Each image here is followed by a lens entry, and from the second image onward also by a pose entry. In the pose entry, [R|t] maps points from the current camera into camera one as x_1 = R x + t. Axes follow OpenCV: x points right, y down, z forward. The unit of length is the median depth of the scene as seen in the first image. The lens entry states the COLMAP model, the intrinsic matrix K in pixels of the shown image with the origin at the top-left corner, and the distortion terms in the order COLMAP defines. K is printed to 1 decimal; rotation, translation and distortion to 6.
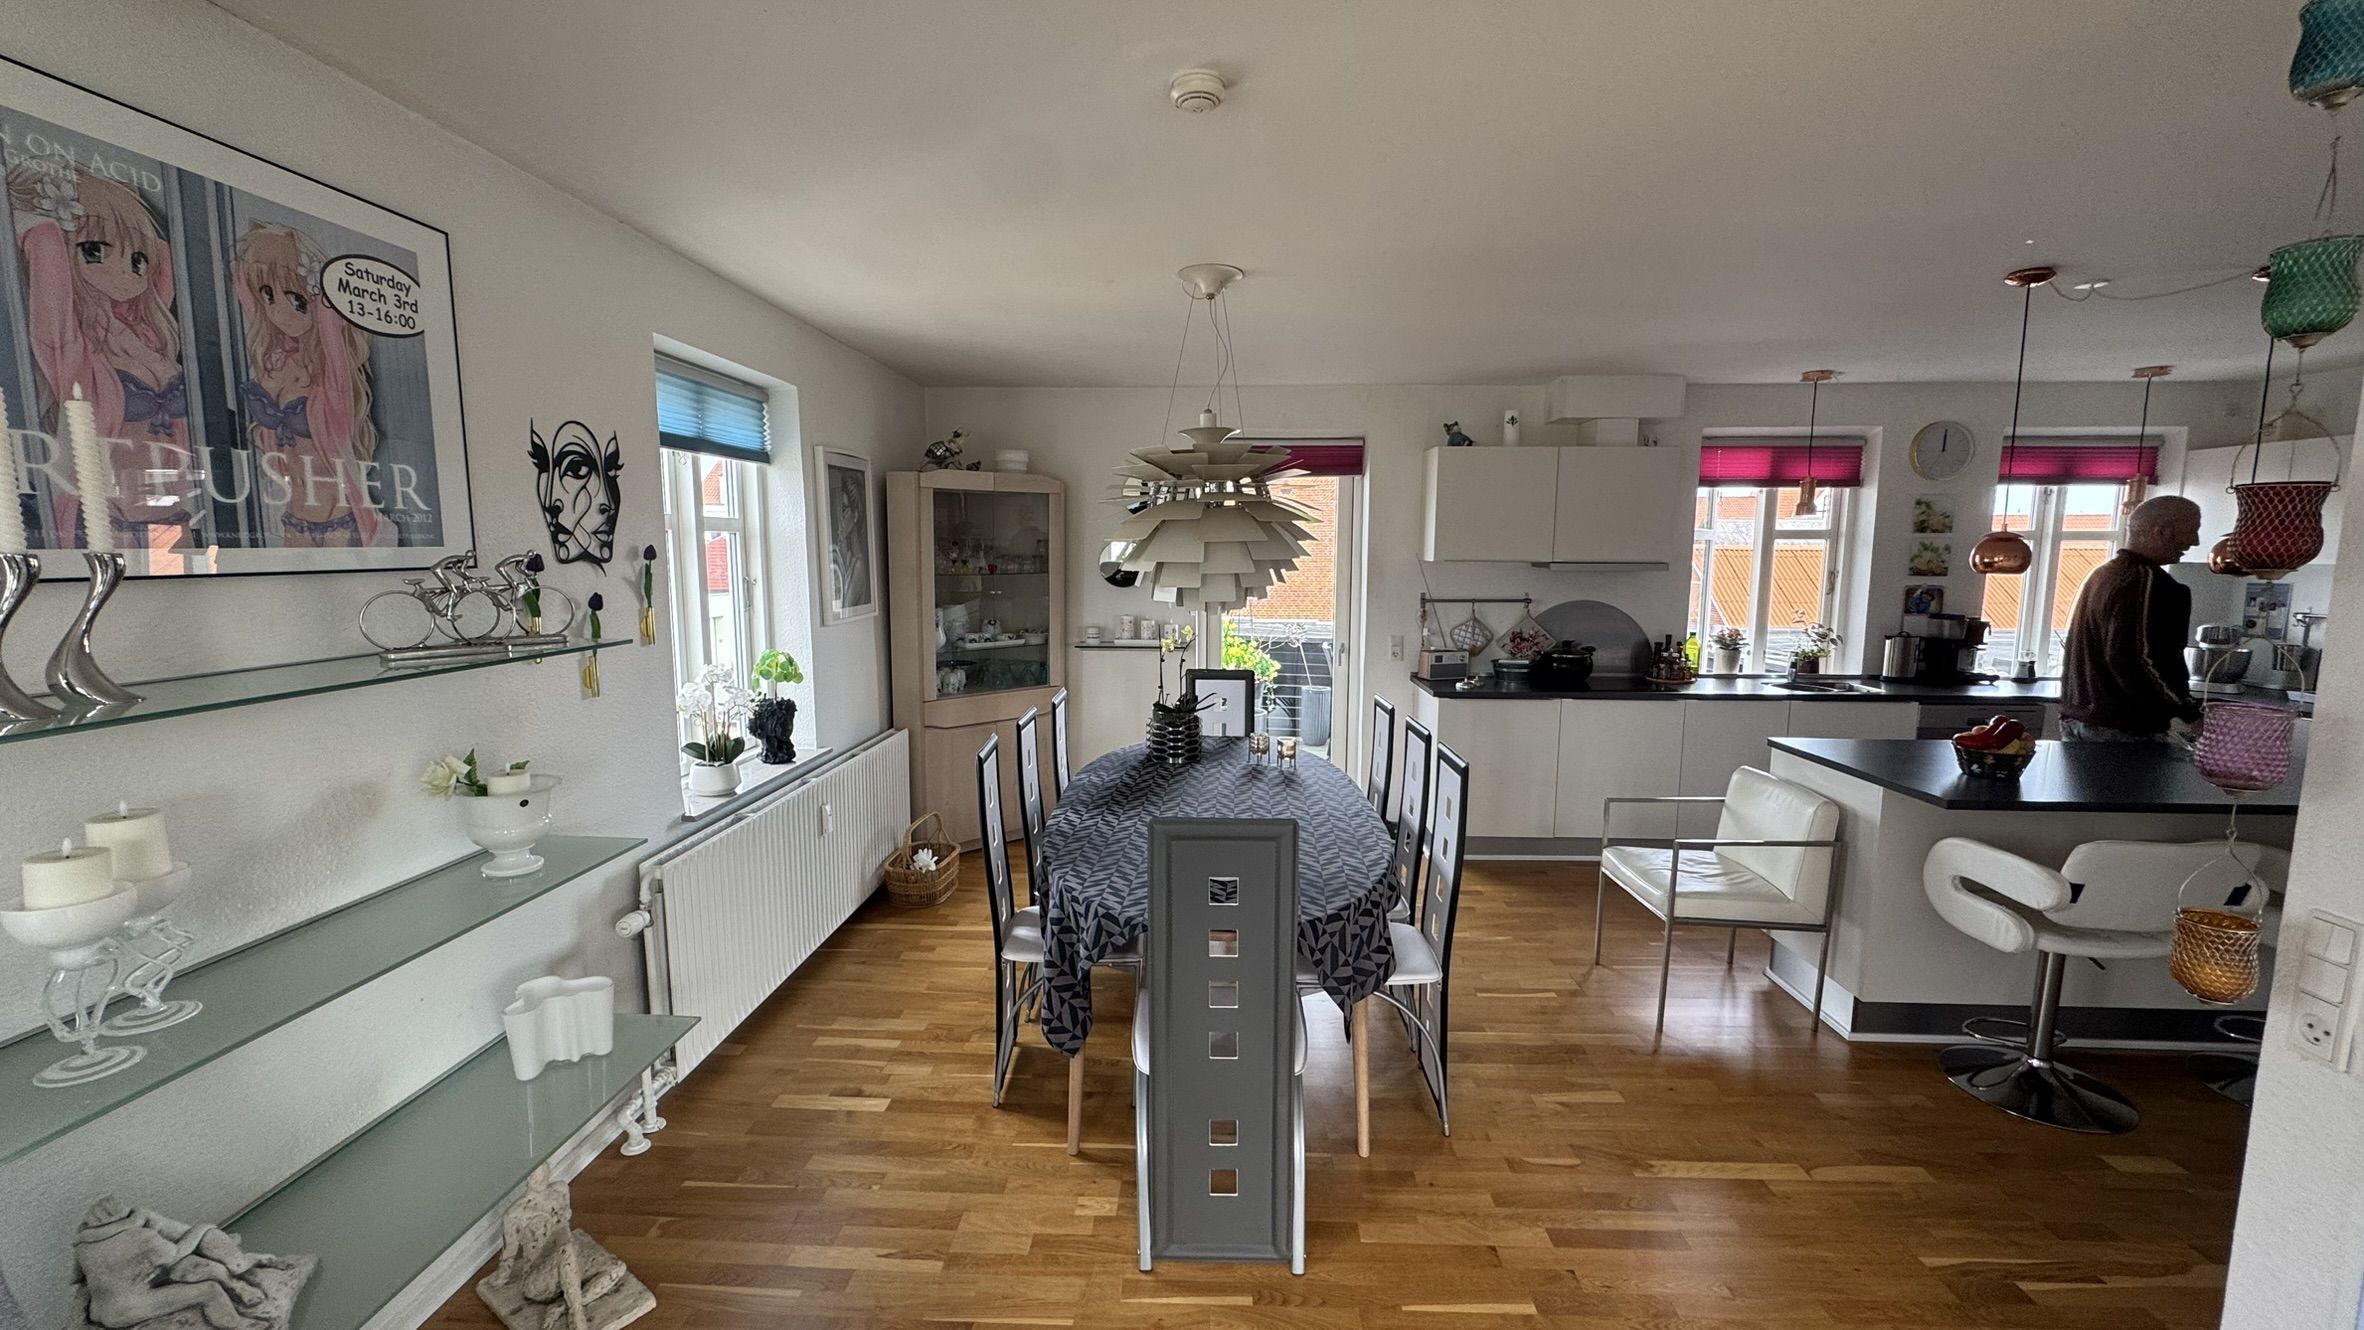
lens RADIAL K [[940.0, 0, 1179.4], [0, 940.0, 665.7], [0, 0, 1]] dist [-0.001112, -0.000903]
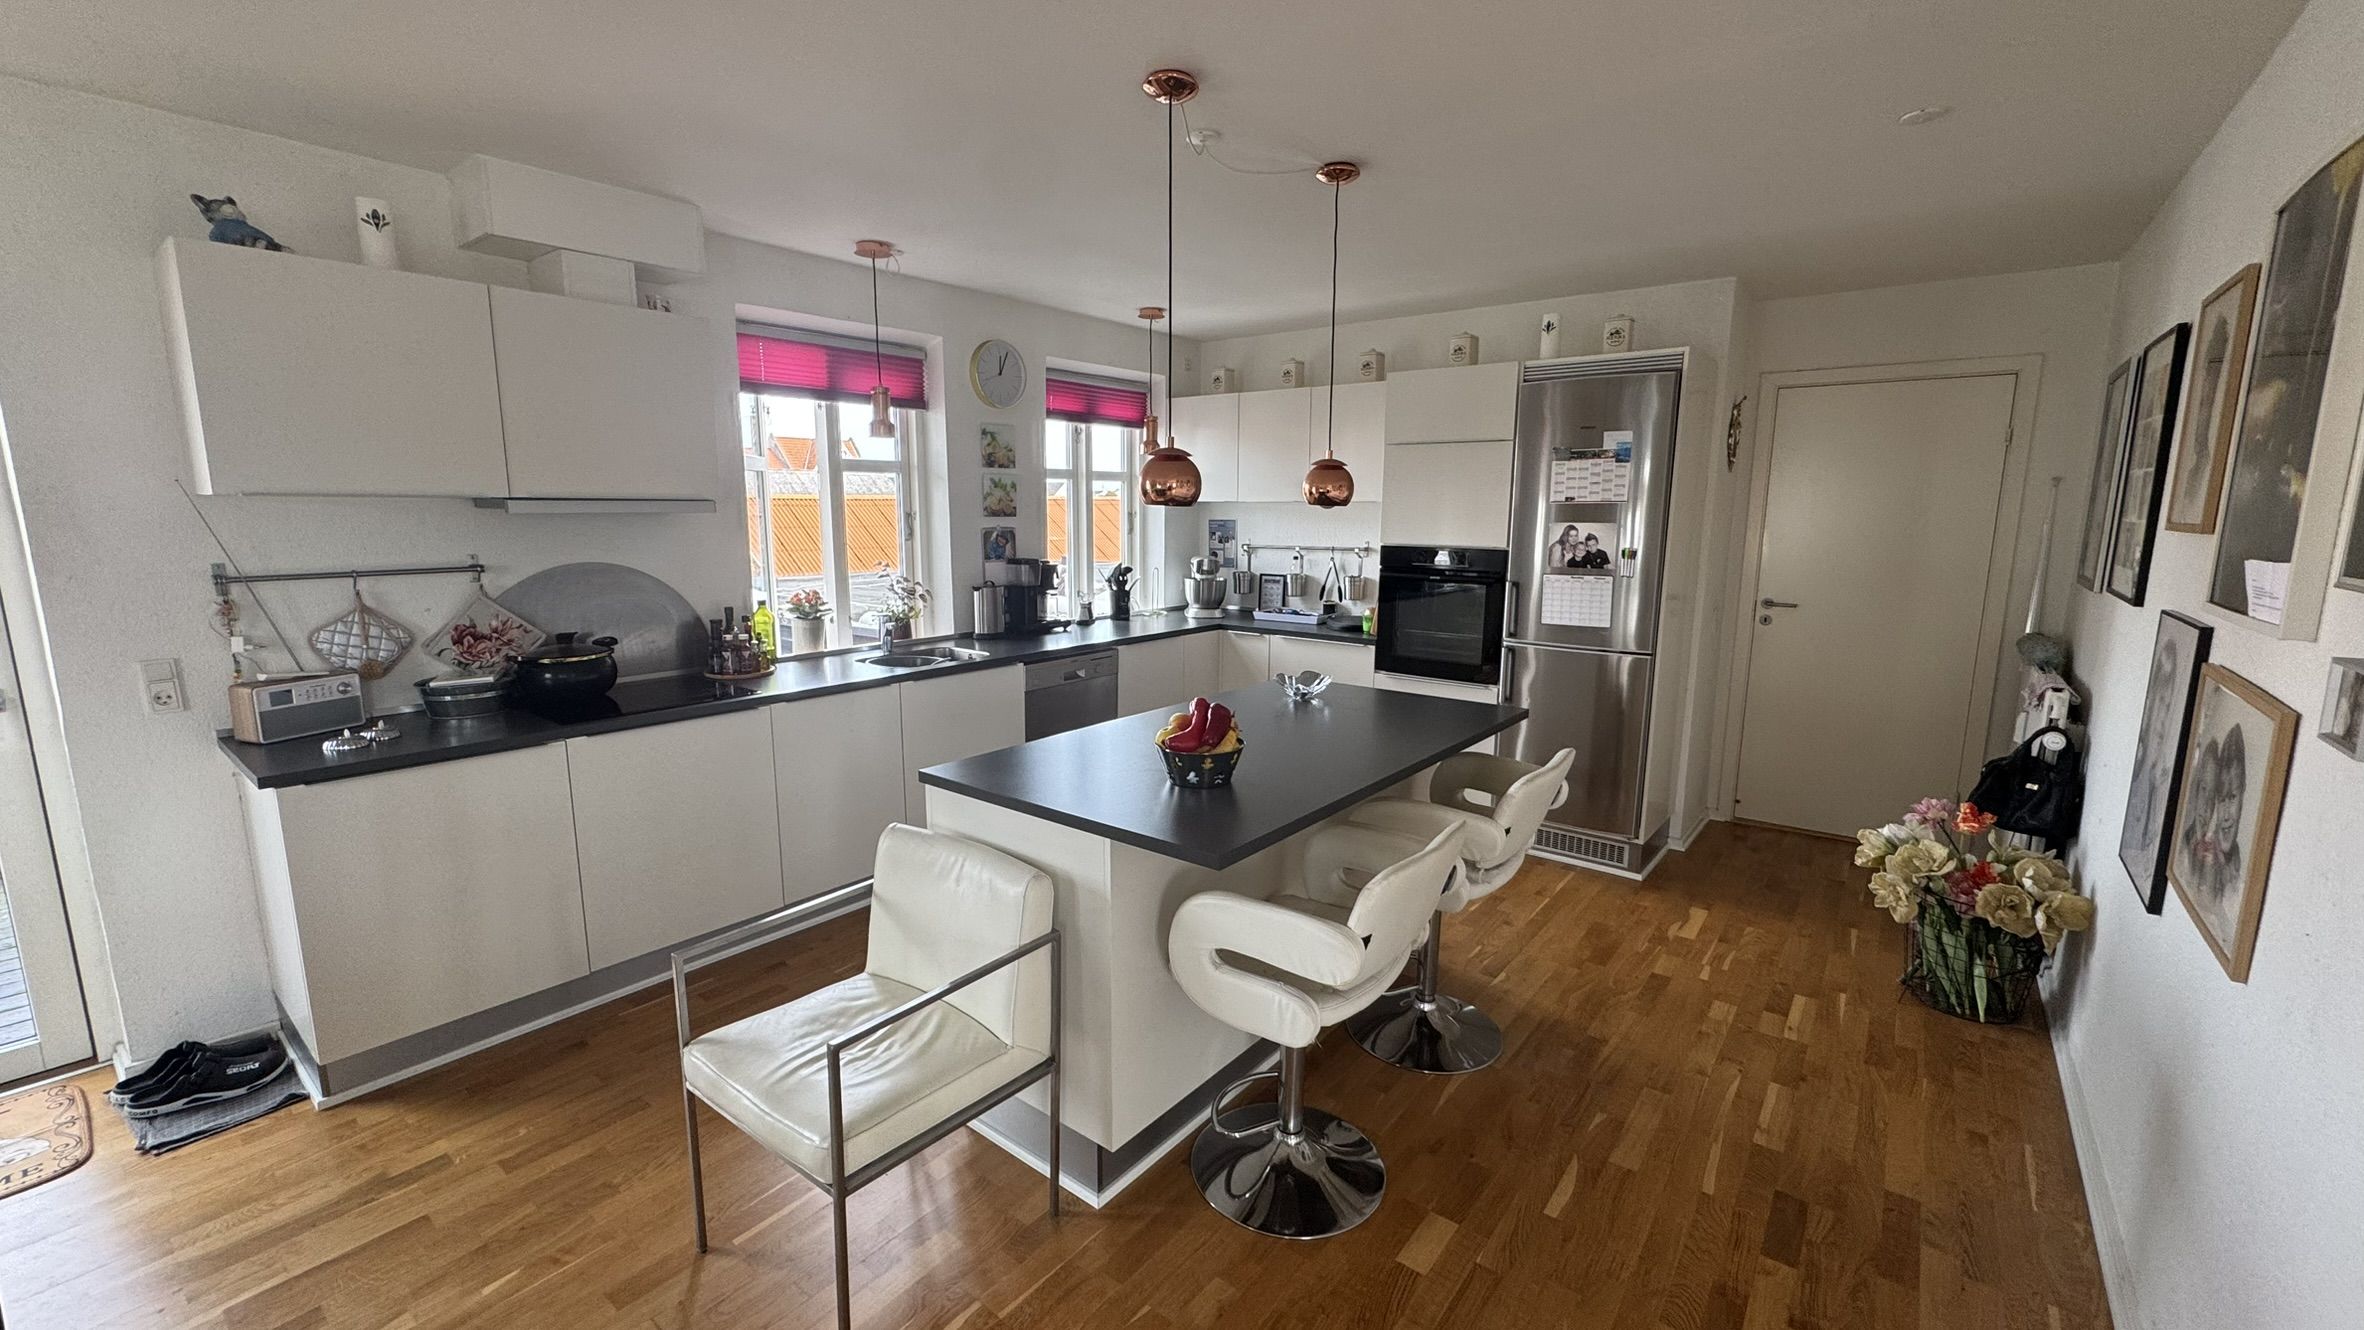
lens RADIAL K [[940.0, 0, 1179.4], [0, 940.0, 665.7], [0, 0, 1]] dist [-0.001112, -0.000903]
pose [[0.583579, -0.136847, 0.800443, 0.162550], [0.095944, 0.990414, 0.099375, -0.027806], [-0.806369, 0.018804, 0.591114, 0.339053]]
